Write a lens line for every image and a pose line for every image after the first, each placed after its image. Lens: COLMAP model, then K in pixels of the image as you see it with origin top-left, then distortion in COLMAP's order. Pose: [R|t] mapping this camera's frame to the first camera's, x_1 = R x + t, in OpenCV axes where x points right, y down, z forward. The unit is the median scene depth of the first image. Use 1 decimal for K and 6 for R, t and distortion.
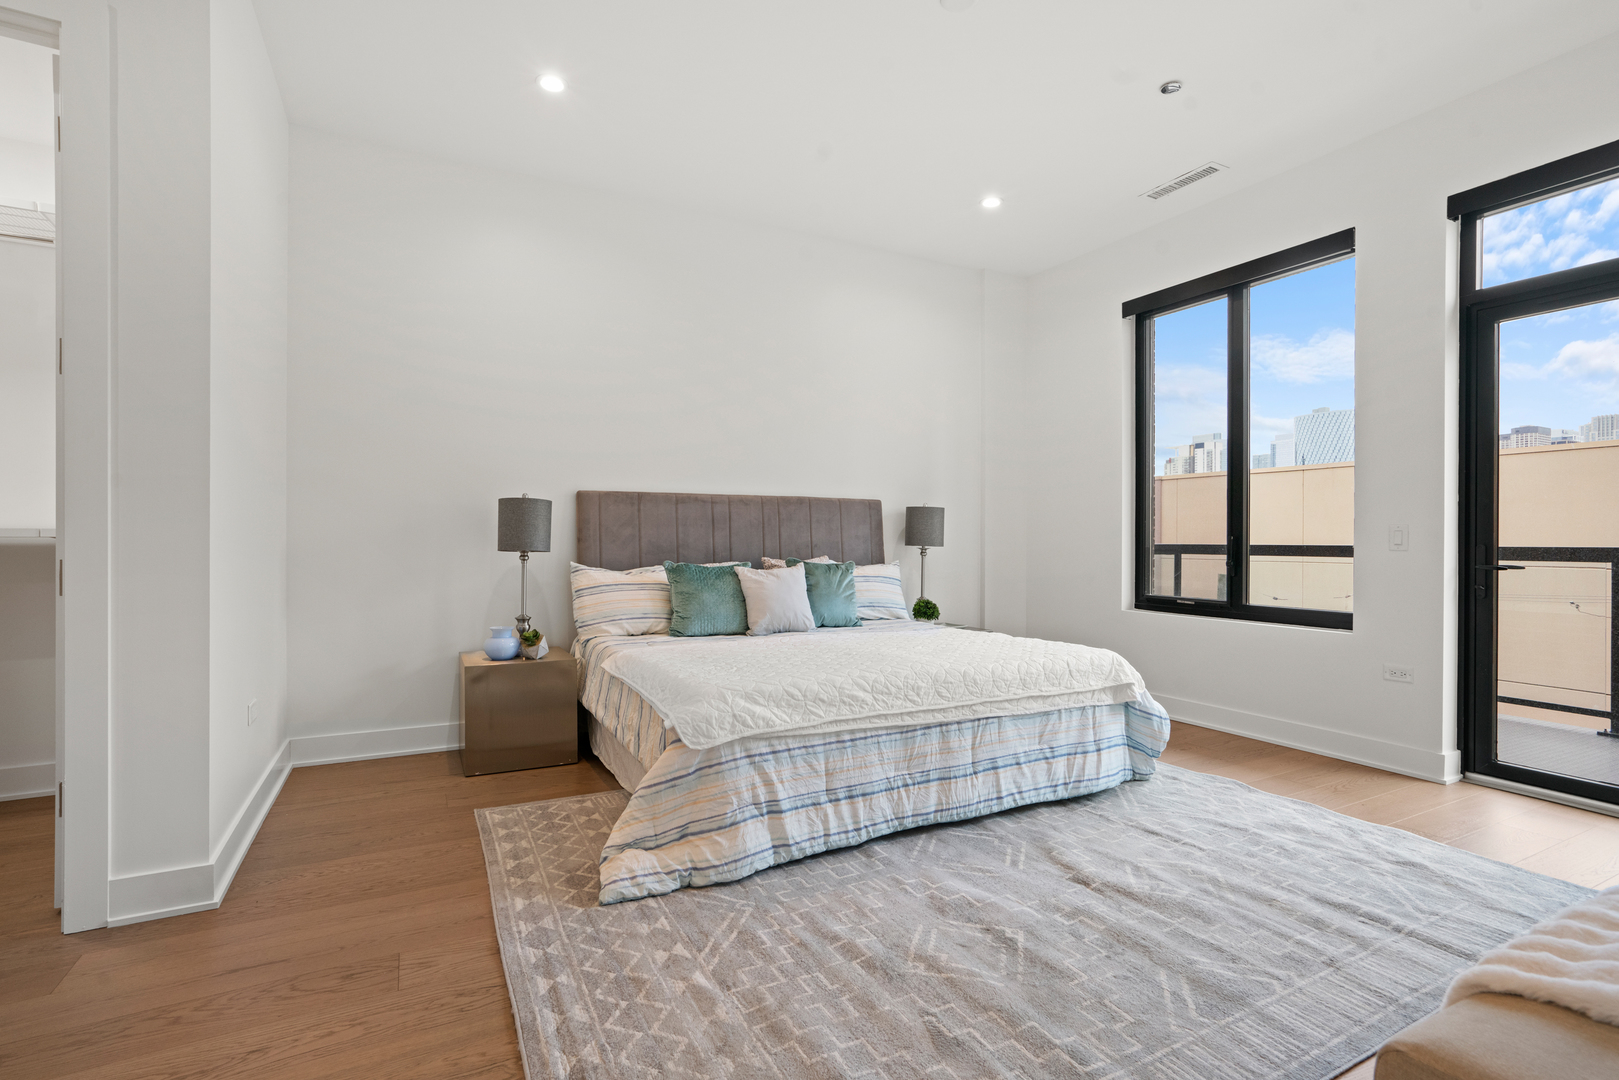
lens RADIAL K [[742.9, 0, 768.8], [0, 742.9, 558.5], [0, 0, 1]] dist [-0.016536, 0.000391]
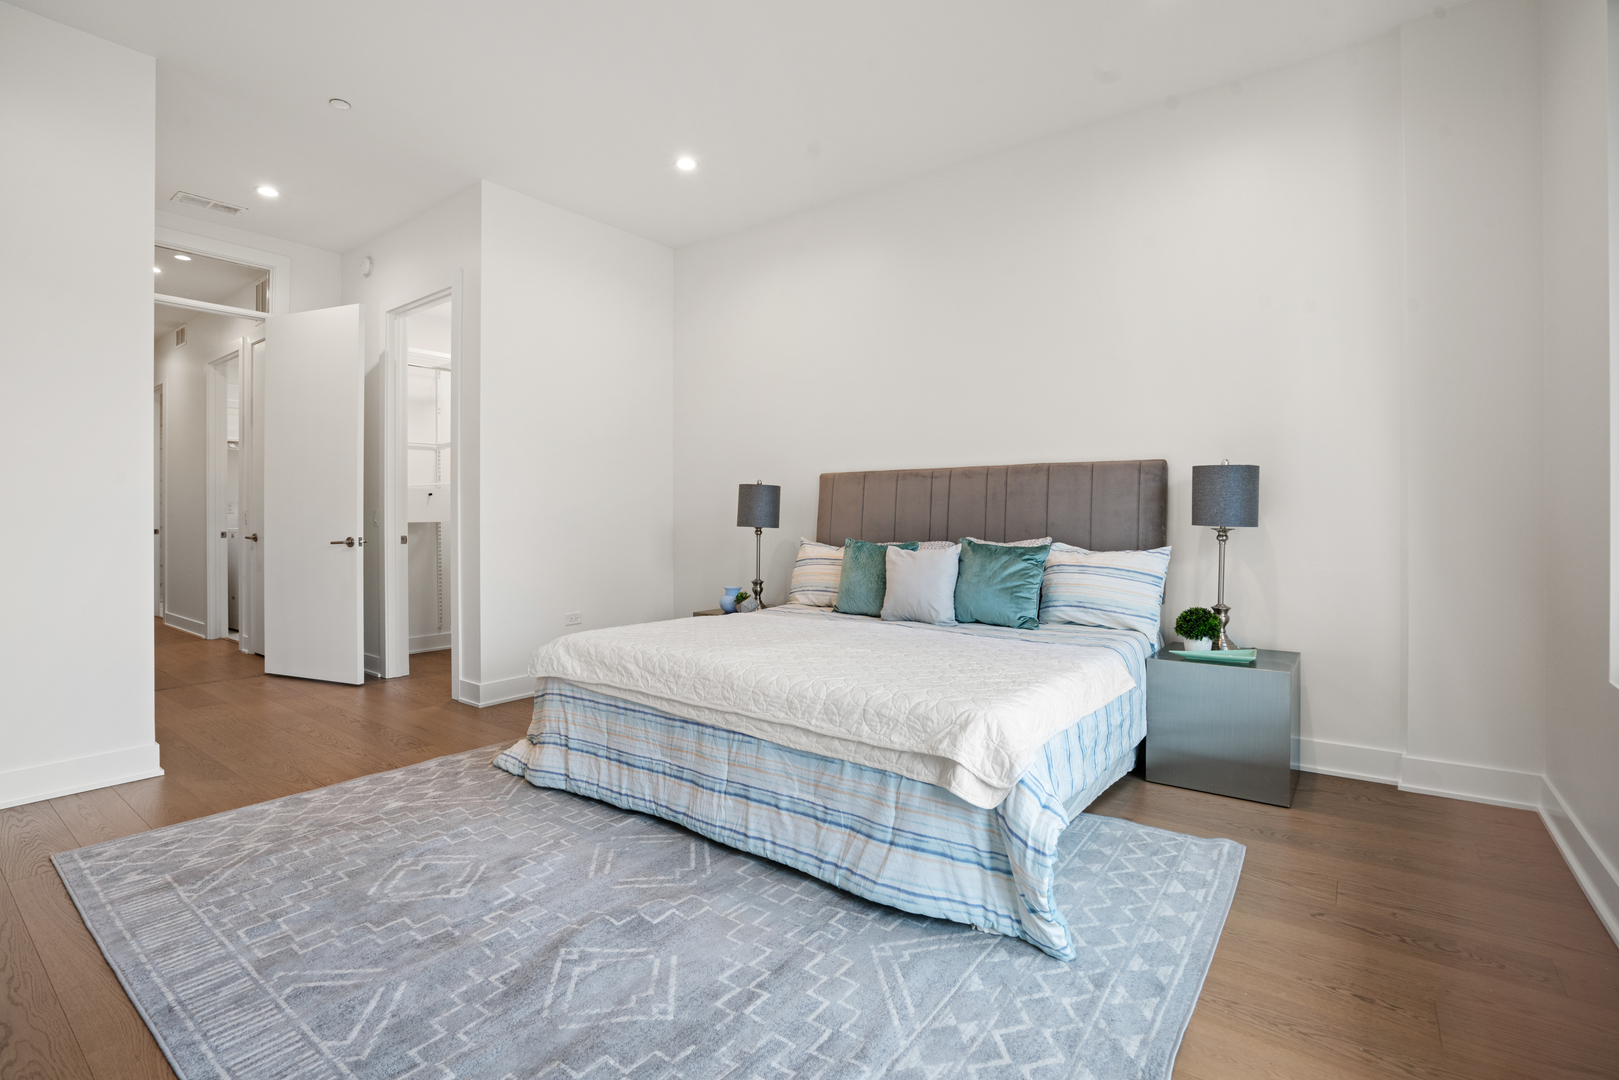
lens RADIAL K [[742.9, 0, 803.1], [0, 742.9, 527.7], [0, 0, 1]] dist [-0.016536, 0.000391]
pose [[0.446007, 0.012778, -0.894938, 1.044983], [-0.018791, 0.999811, 0.004911, -0.020852], [0.894832, 0.014626, 0.446163, 0.672921]]
